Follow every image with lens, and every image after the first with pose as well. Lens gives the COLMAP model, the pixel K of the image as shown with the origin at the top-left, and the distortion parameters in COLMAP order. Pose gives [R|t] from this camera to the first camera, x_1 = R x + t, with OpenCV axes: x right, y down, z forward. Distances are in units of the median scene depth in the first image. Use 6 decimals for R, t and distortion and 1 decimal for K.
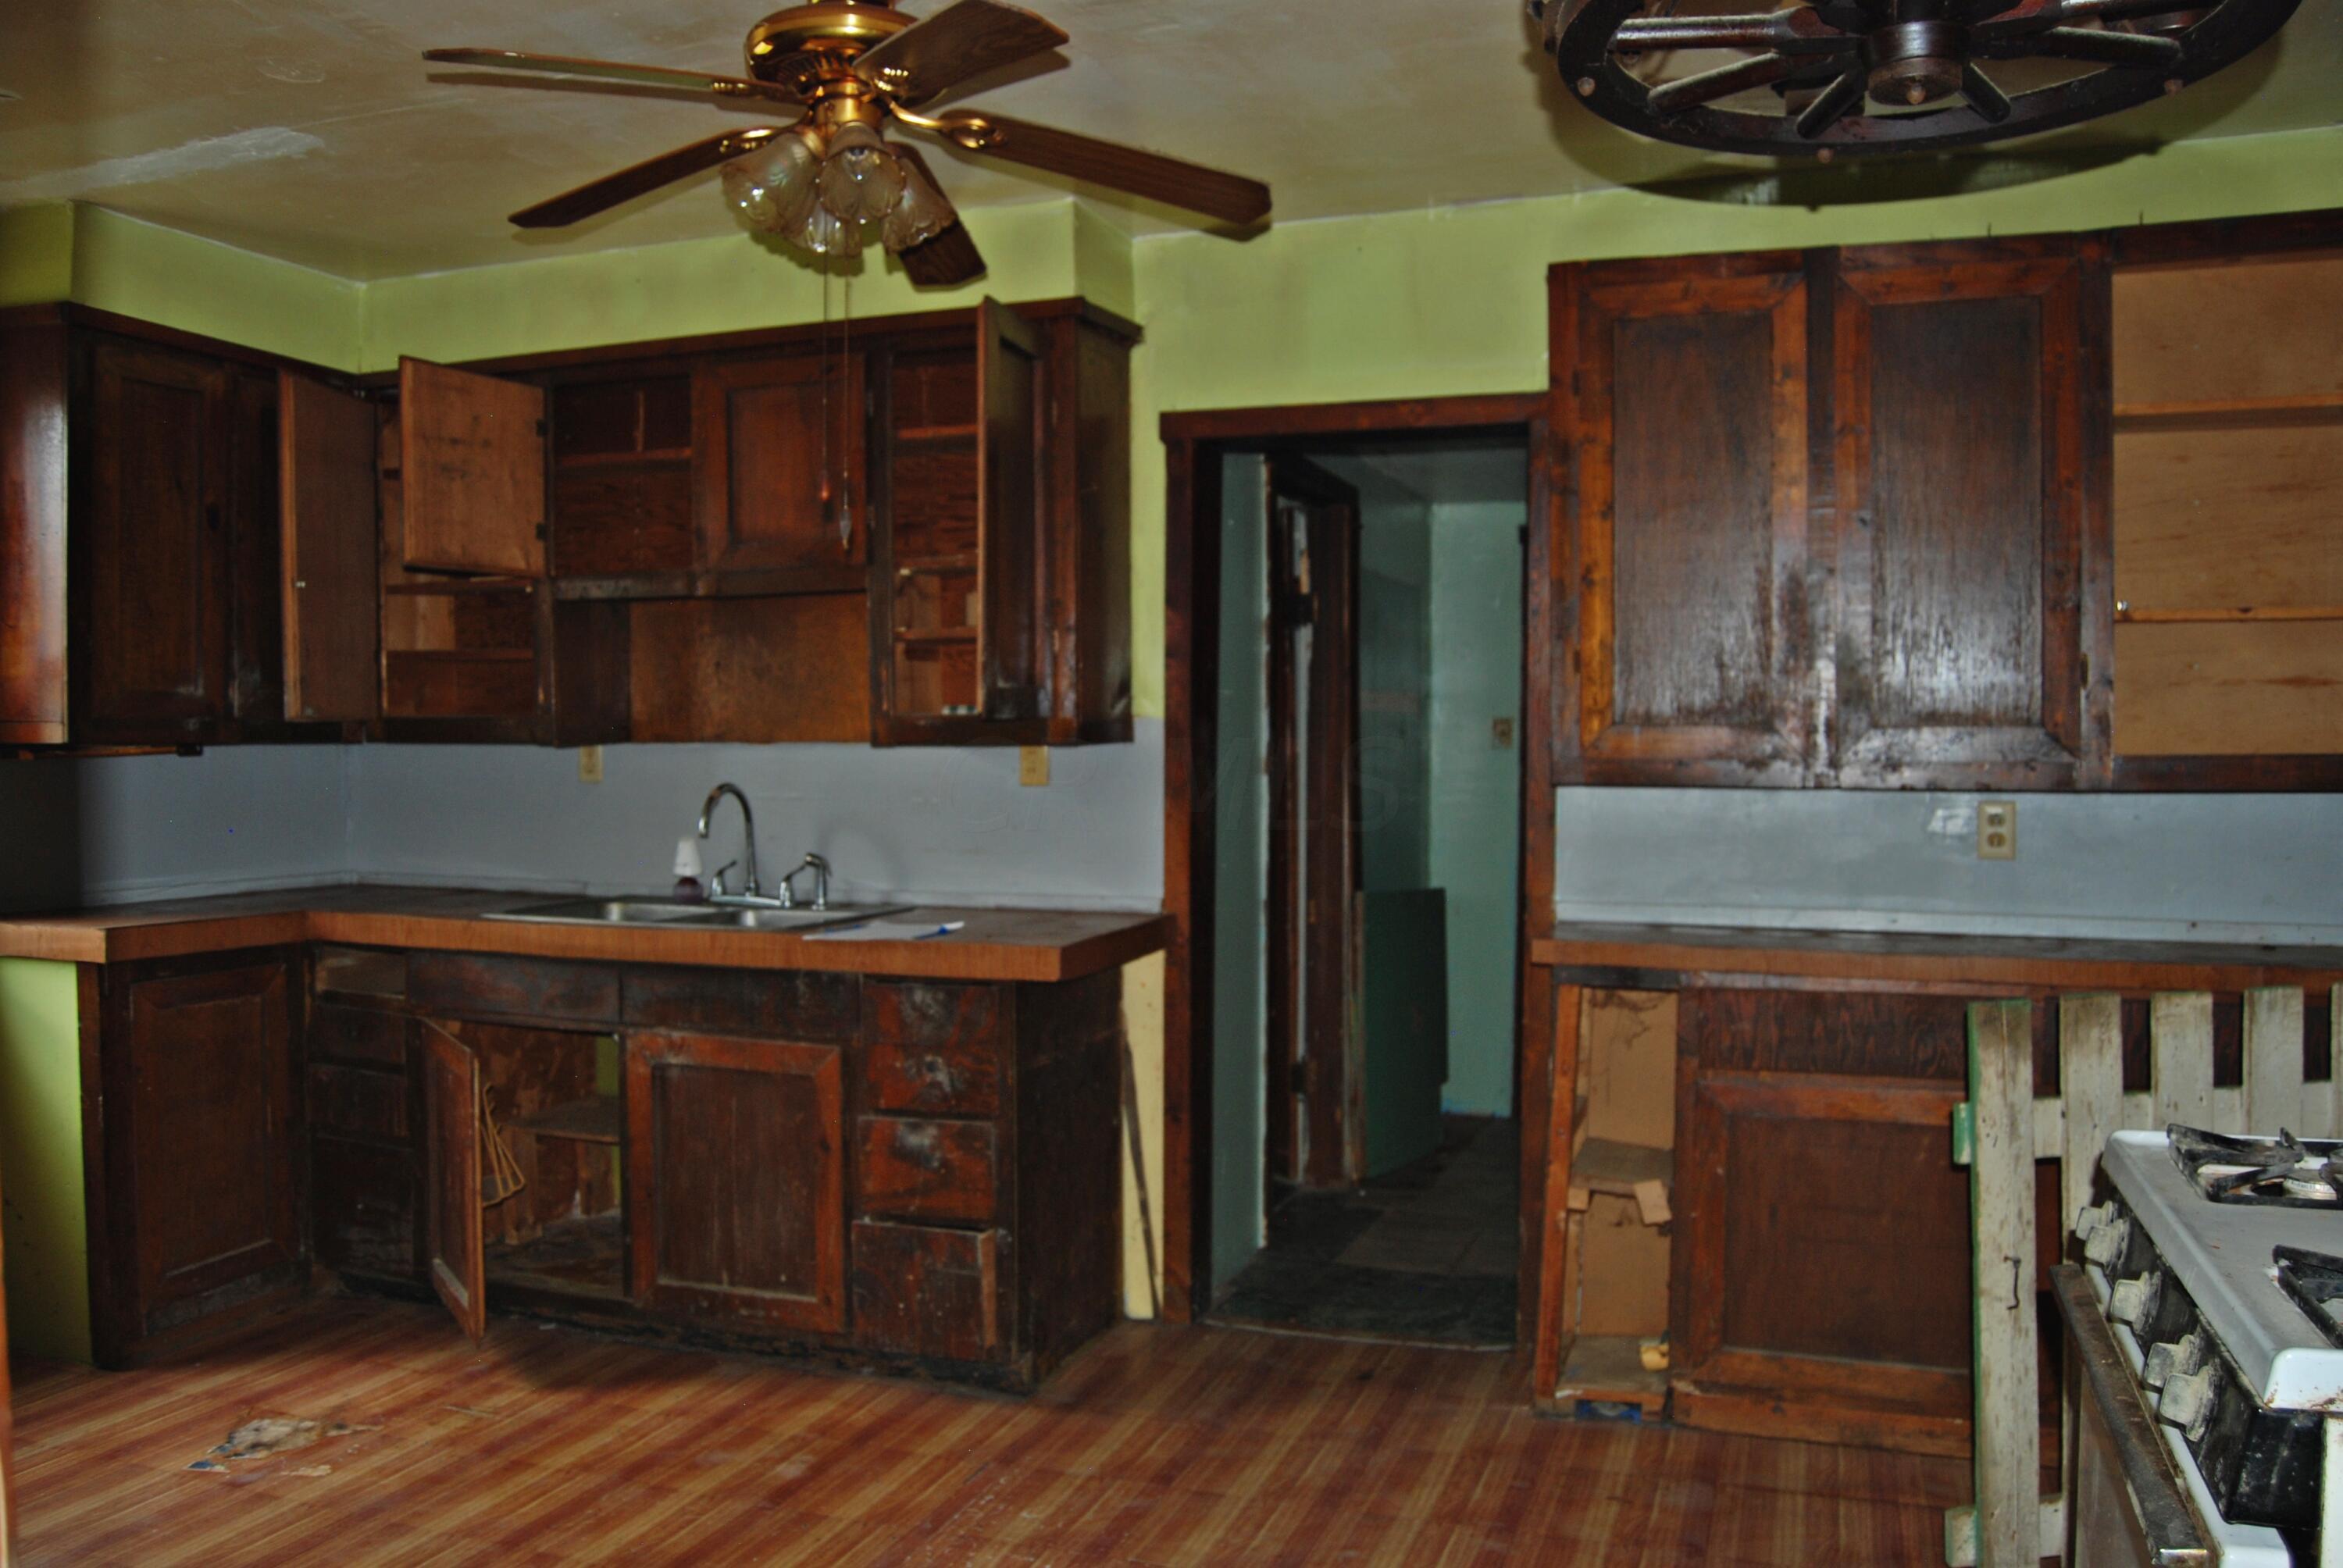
lens RADIAL K [[1839.8, 0, 1169.6], [0, 1839.8, 782.4], [0, 0, 1]] dist [-0.096164, 0.042682]
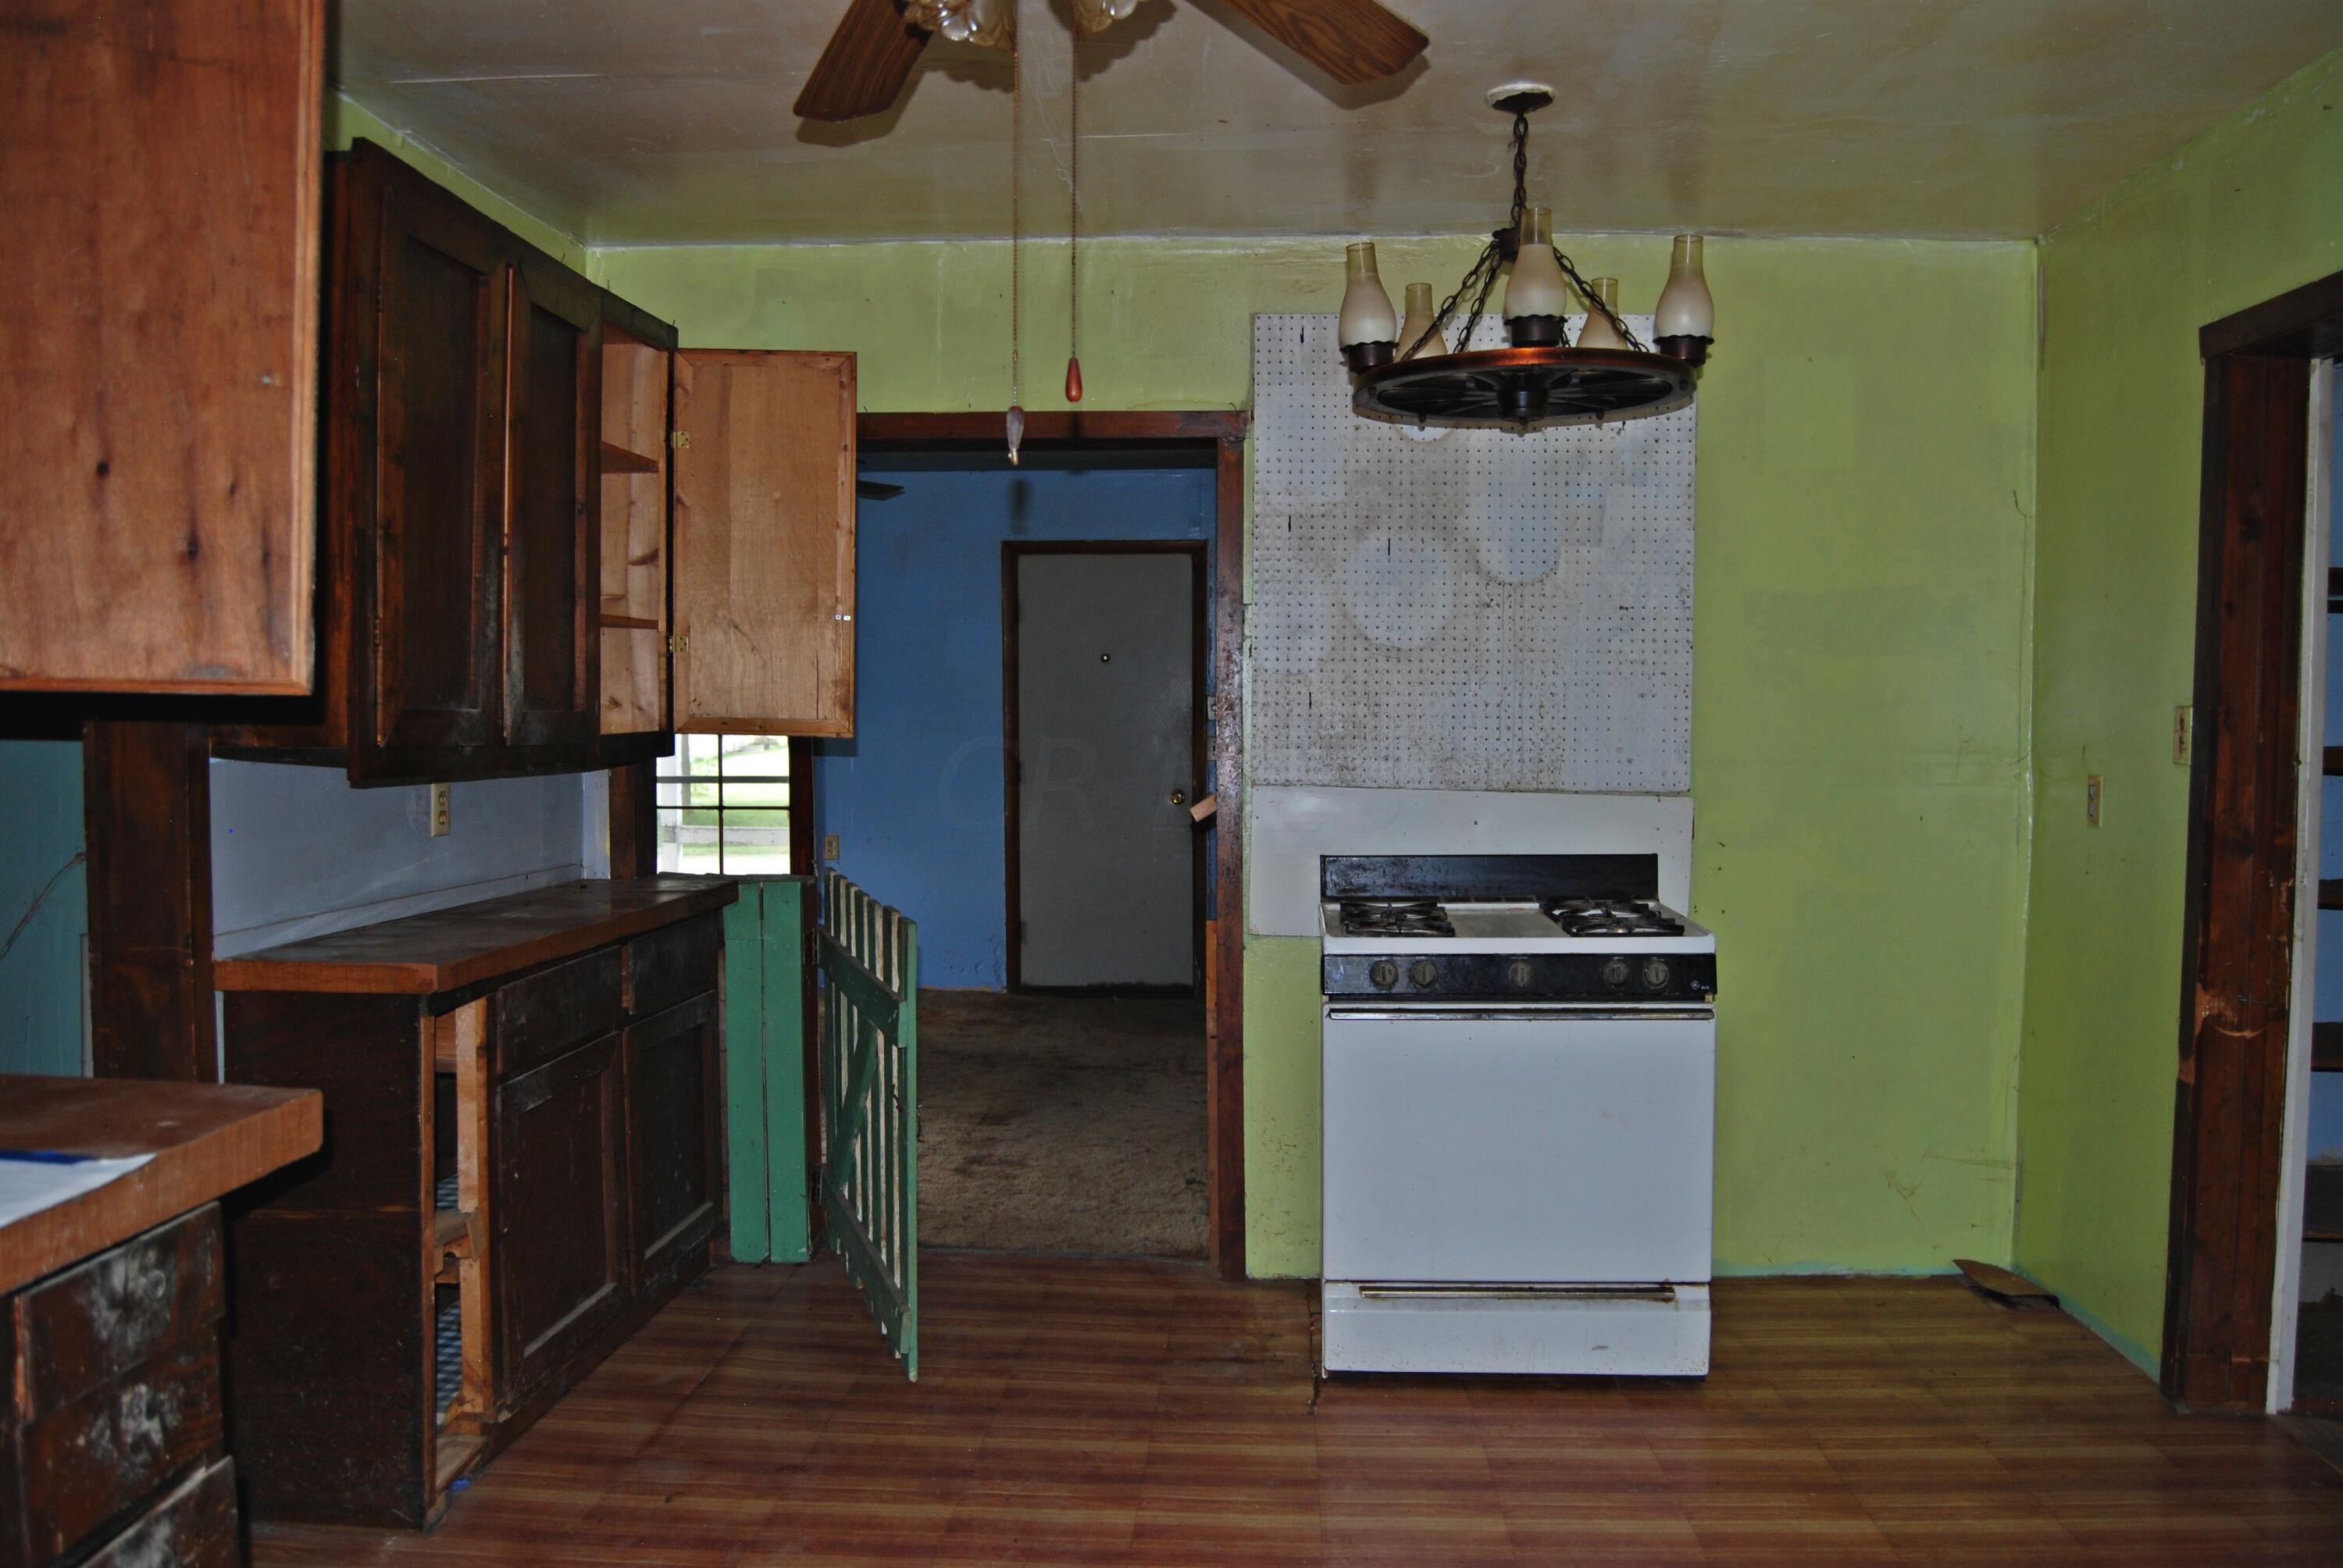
lens RADIAL K [[1839.8, 0, 1174.8], [0, 1839.8, 784.3], [0, 0, 1]] dist [-0.096164, 0.042682]
pose [[-0.287372, -0.037629, 0.957080, -0.661056], [0.010051, 0.999055, 0.042297, -0.028620], [-0.957766, 0.021775, -0.286722, 0.875602]]
